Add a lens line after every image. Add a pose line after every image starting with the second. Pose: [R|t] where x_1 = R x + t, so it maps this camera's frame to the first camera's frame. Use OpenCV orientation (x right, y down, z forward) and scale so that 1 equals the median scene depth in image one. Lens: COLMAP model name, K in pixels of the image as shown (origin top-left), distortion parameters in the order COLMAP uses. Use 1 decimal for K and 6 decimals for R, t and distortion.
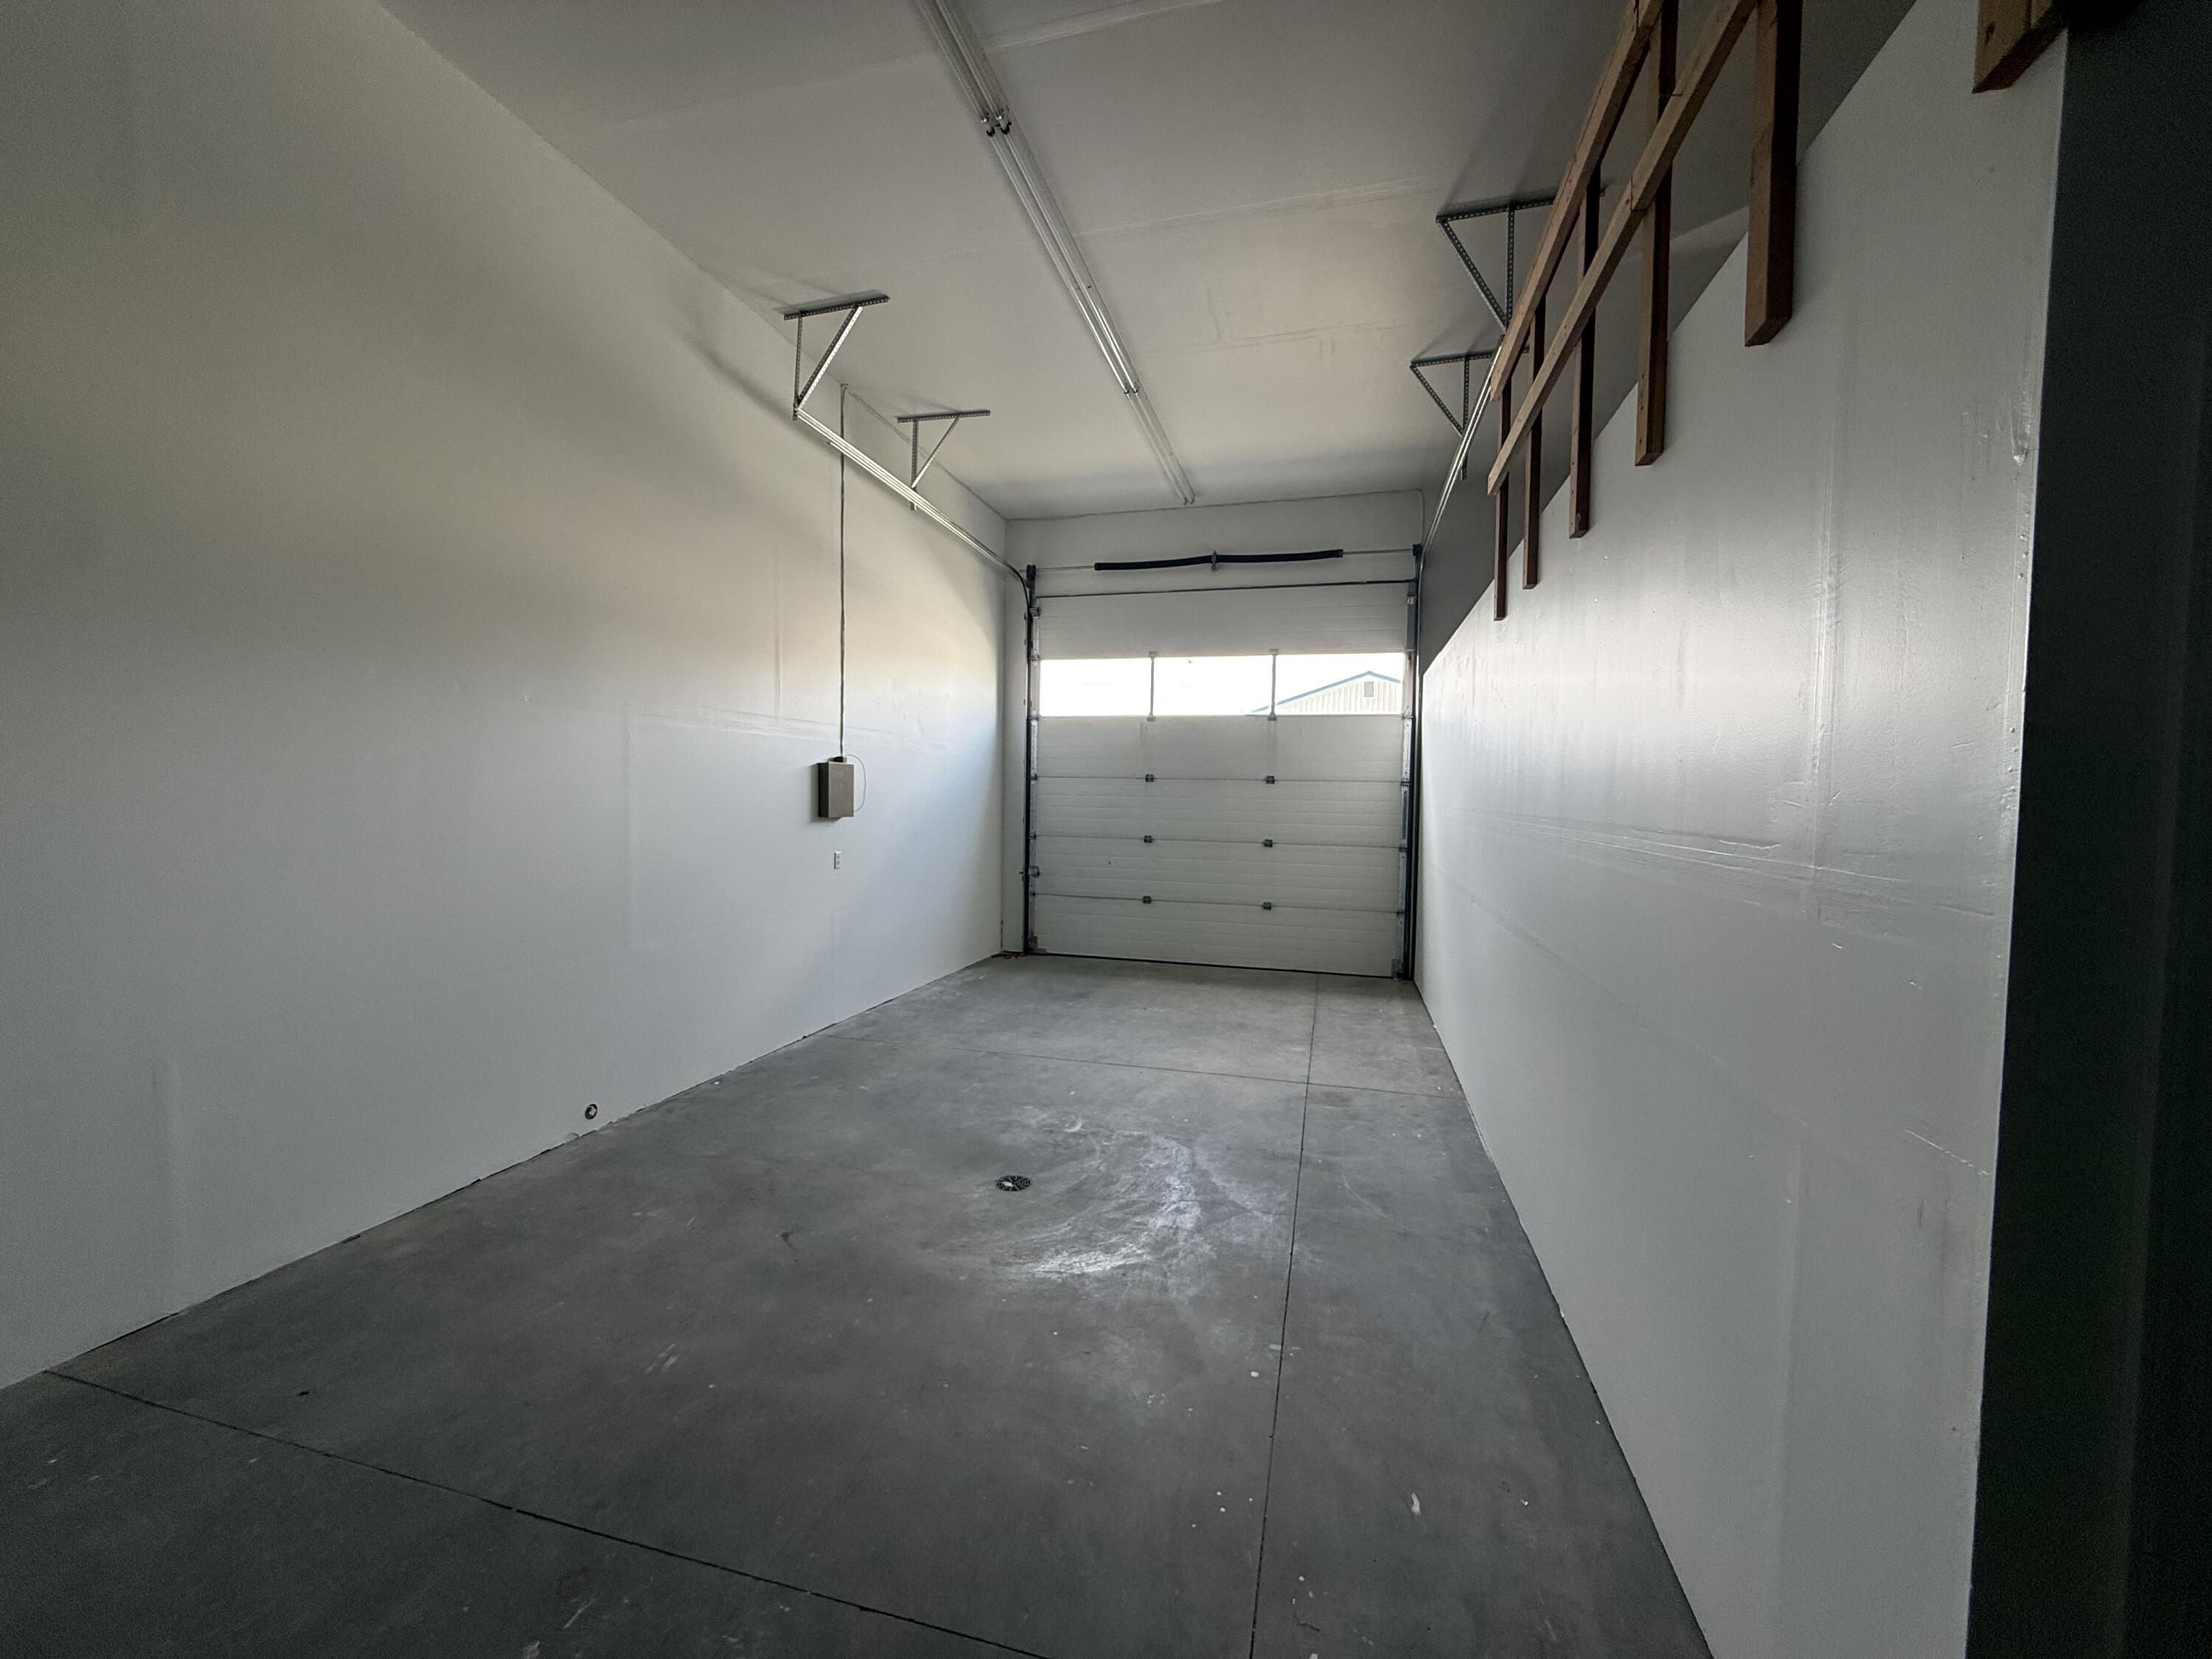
lens RADIAL K [[876.6, 0, 1098.1], [0, 876.6, 828.2], [0, 0, 1]] dist [-0.000173, 0.000201]
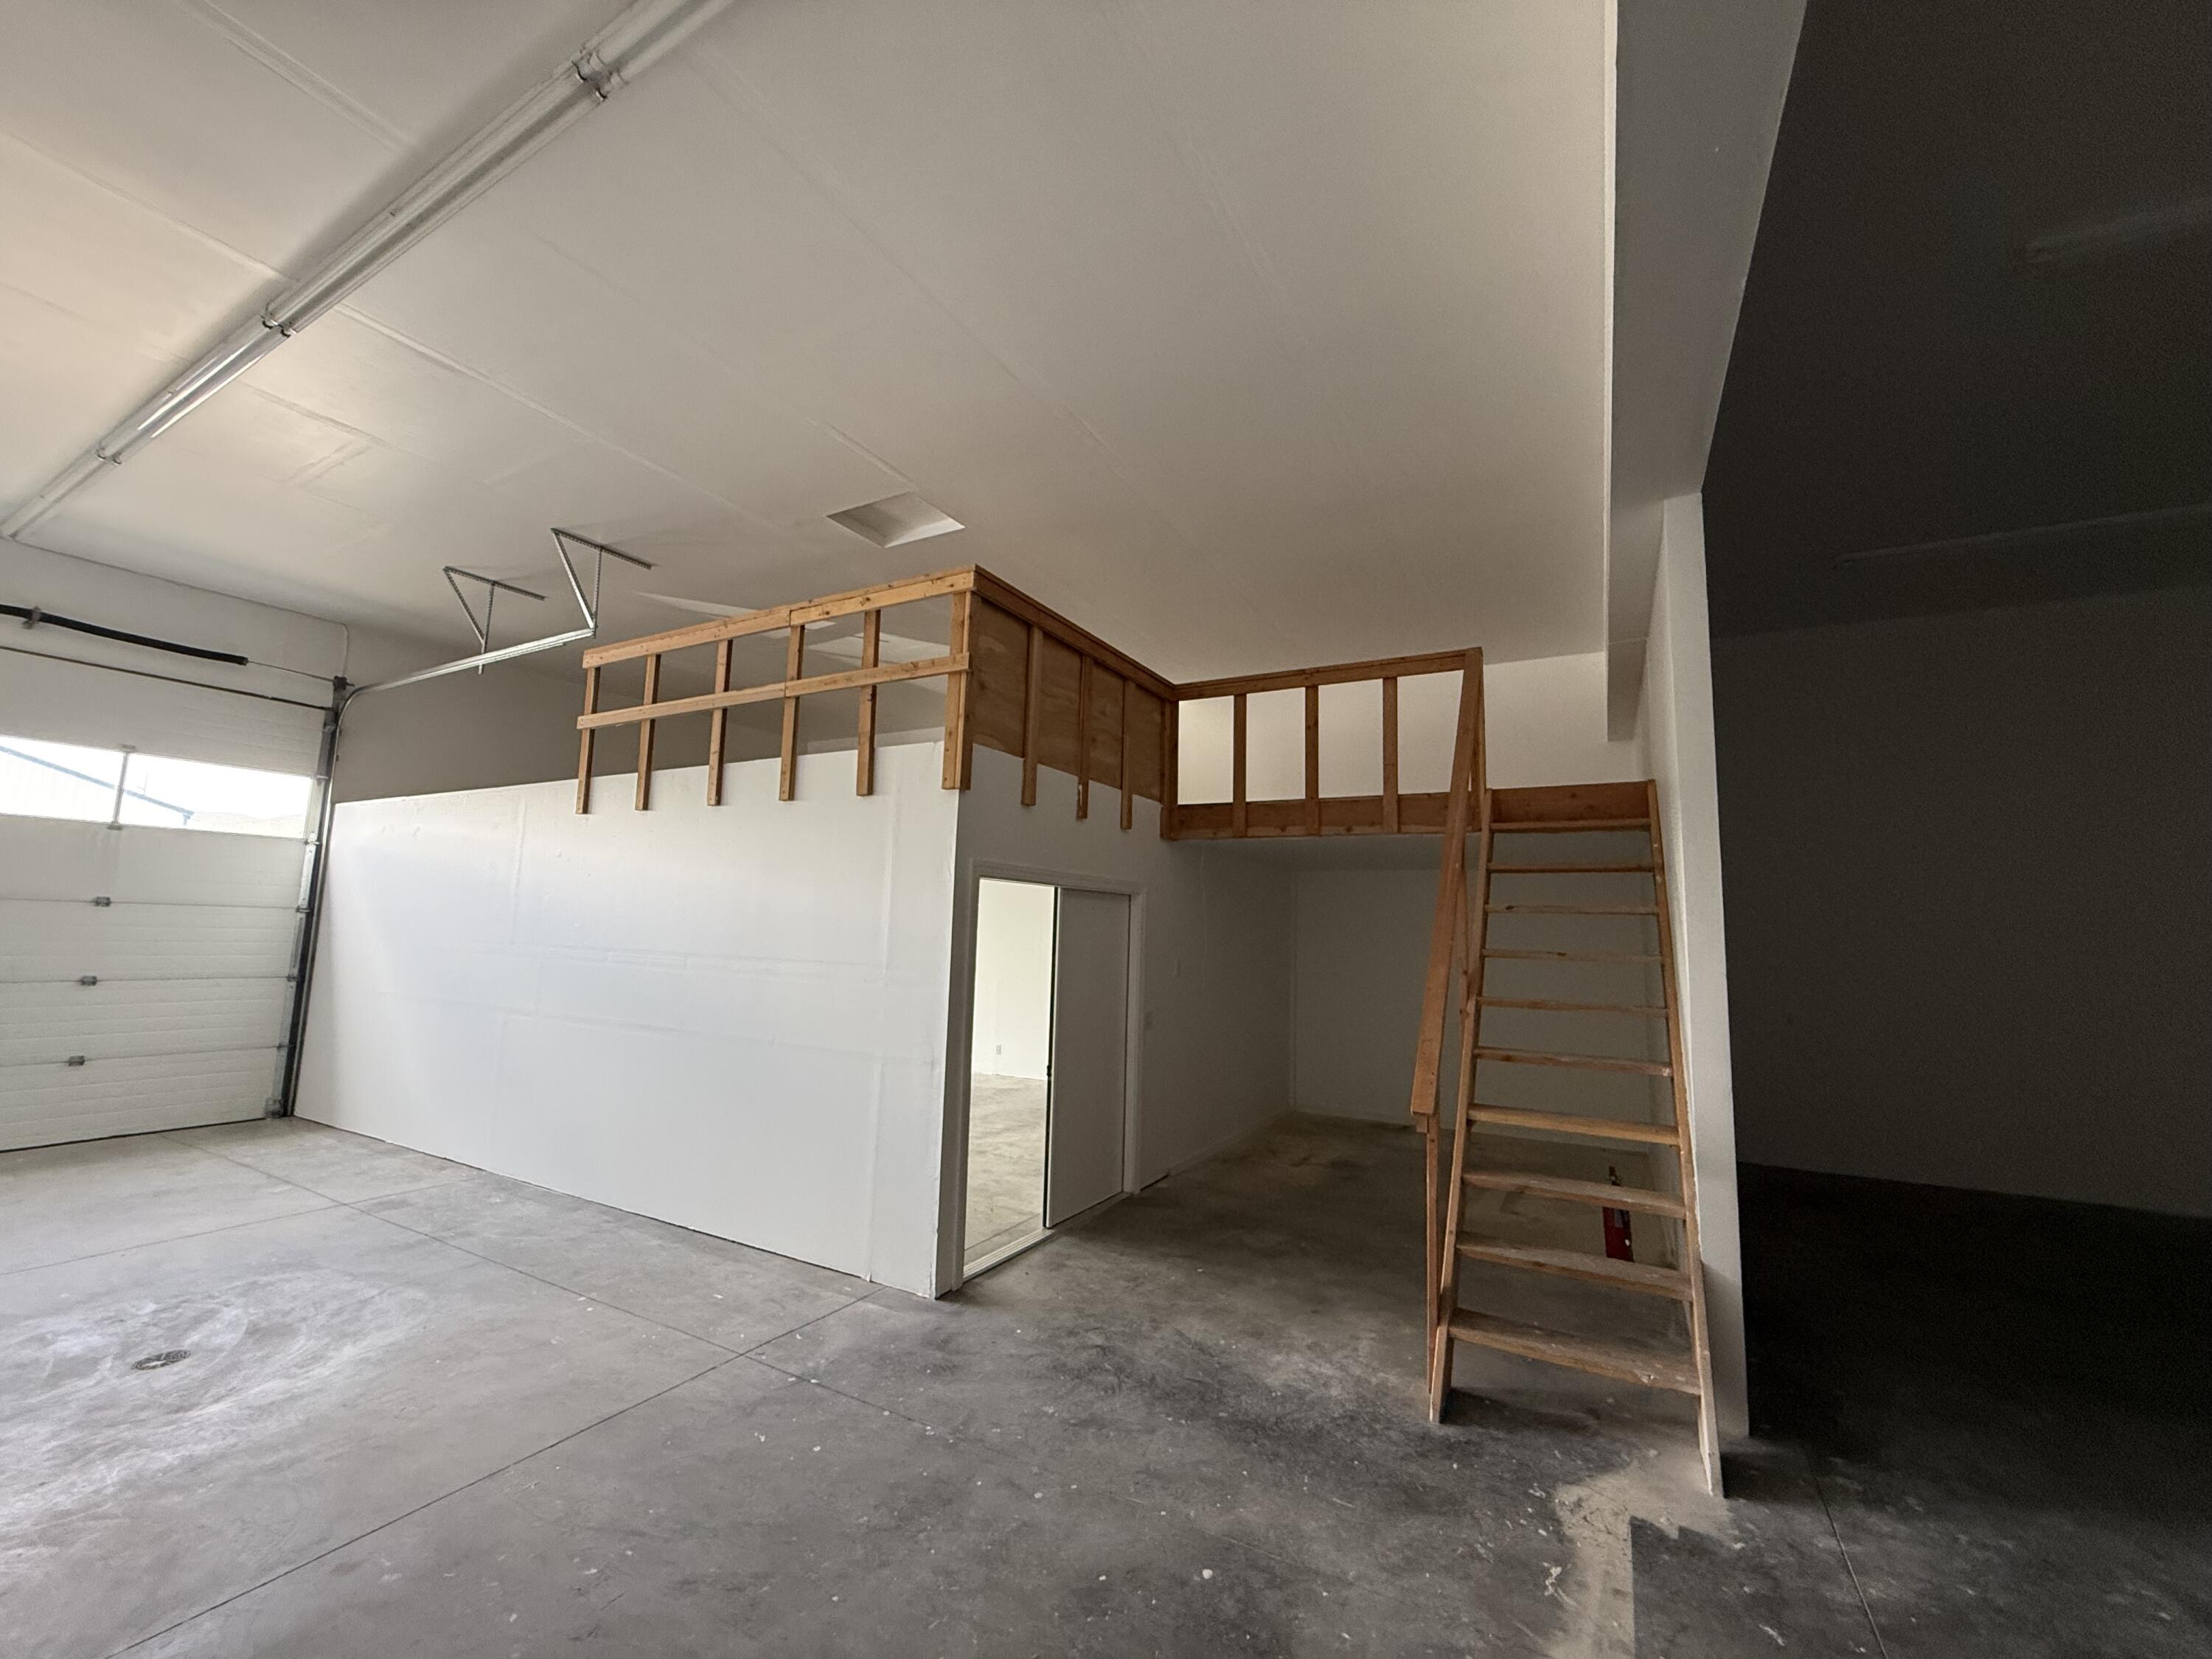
lens RADIAL K [[885.1, 0, 1098.9], [0, 885.1, 836.2], [0, 0, 1]] dist [0.000513, 0.000306]
pose [[0.253764, 0.096579, 0.962432, -0.388043], [0.014127, 0.994527, -0.103525, -0.018578], [-0.967163, 0.039867, 0.251011, -0.109505]]
